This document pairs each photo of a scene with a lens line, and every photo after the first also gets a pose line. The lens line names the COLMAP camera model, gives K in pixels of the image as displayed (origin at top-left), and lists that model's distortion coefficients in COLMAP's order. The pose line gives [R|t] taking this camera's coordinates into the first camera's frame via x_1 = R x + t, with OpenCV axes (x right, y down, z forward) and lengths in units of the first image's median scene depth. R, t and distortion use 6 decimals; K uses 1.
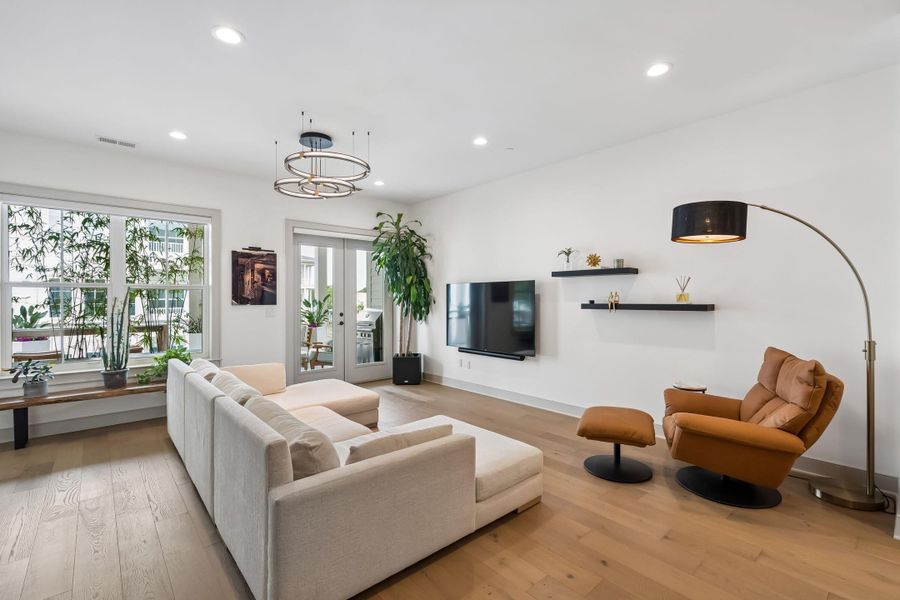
lens RADIAL K [[408.0, 0, 453.5], [0, 408.0, 300.6], [0, 0, 1]] dist [-0.000358, -0.000308]
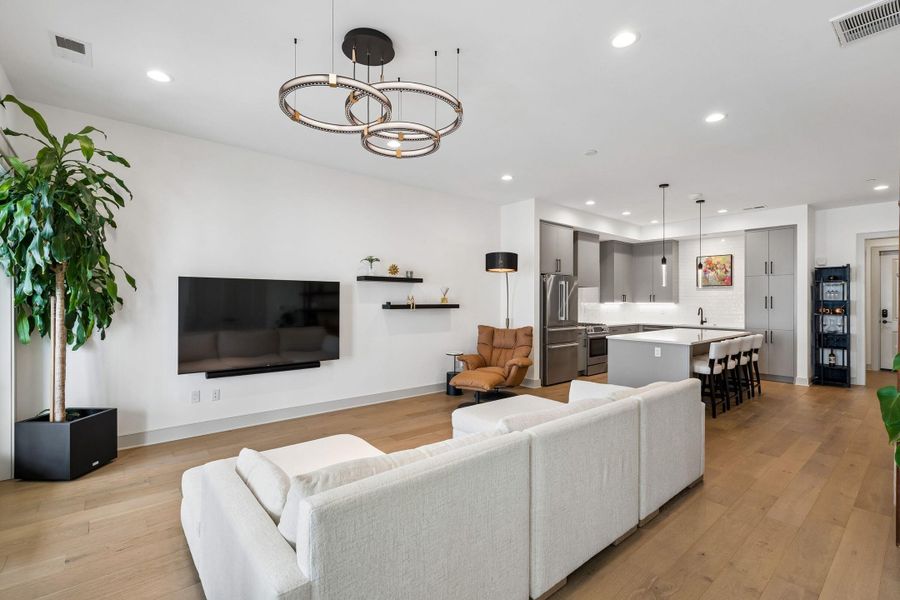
lens RADIAL K [[408.0, 0, 450.2], [0, 408.0, 296.8], [0, 0, 1]] dist [-0.000358, -0.000308]
pose [[0.019769, 0.008746, 0.999766, -0.750454], [-0.001569, 0.999961, -0.008717, -0.004844], [-0.999803, -0.001396, 0.019782, 0.676160]]
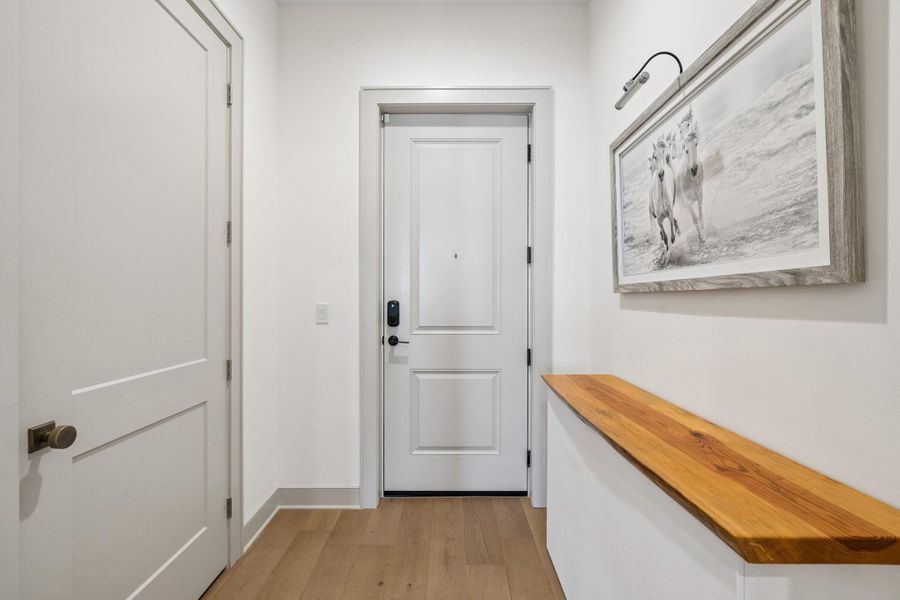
lens RADIAL K [[408.0, 0, 452.1], [0, 408.0, 300.1], [0, 0, 1]] dist [-0.000358, -0.000308]
pose [[-0.751601, 0.004398, 0.659604, 0.443101], [0.004069, 0.999990, -0.002031, 0.027000], [-0.659606, 0.001157, -0.751611, -0.607913]]
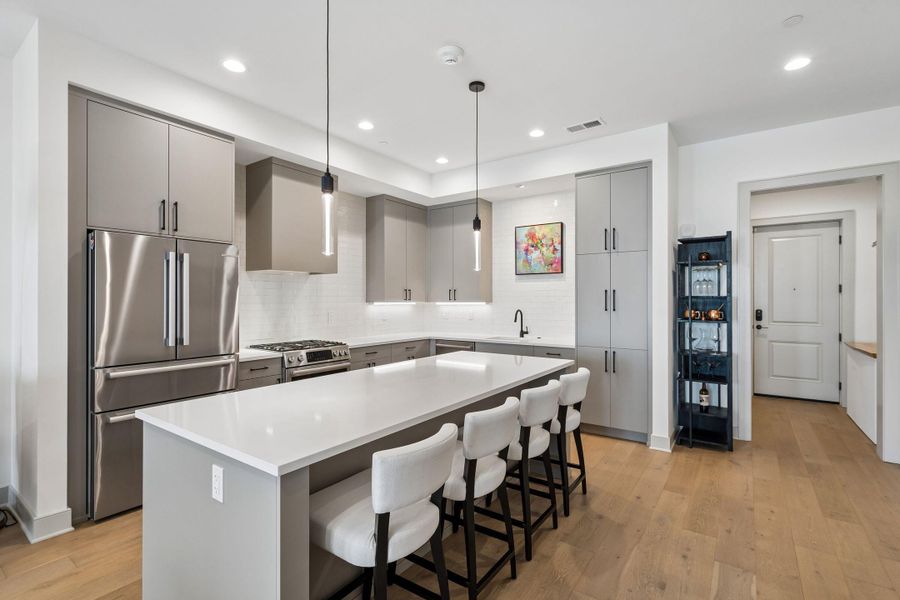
lens RADIAL K [[408.0, 0, 457.2], [0, 408.0, 297.7], [0, 0, 1]] dist [-0.000358, -0.000308]
pose [[-0.229189, 0.006057, 0.973363, -0.057906], [0.003943, 0.999978, -0.005294, -0.002035], [-0.973374, 0.002625, -0.229208, 0.102643]]
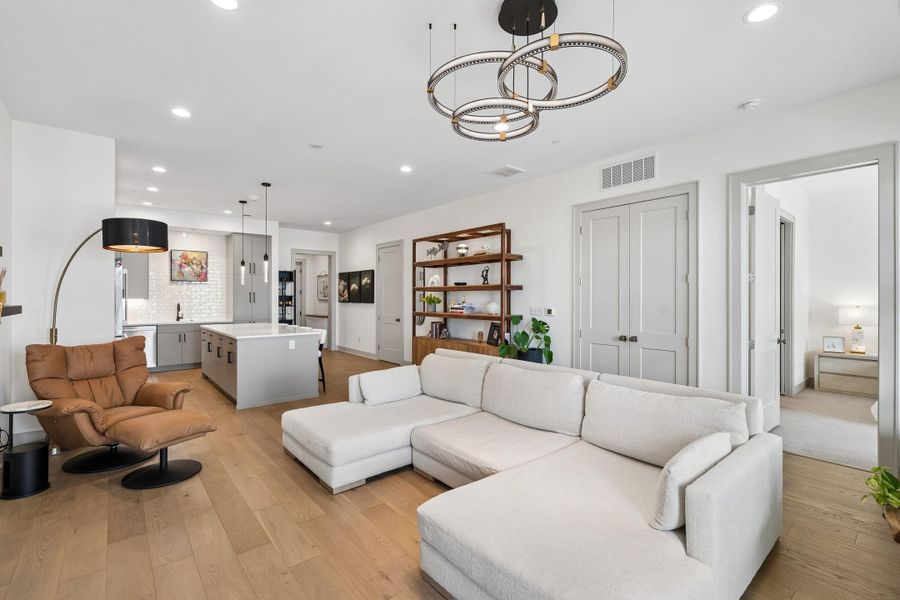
lens RADIAL K [[408.0, 0, 448.9], [0, 408.0, 298.8], [0, 0, 1]] dist [-0.000358, -0.000308]
pose [[-0.999822, 0.000292, 0.018847, -0.184776], [0.000447, 0.999966, 0.008223, -0.007162], [-0.018844, 0.008230, -0.999789, 1.231737]]
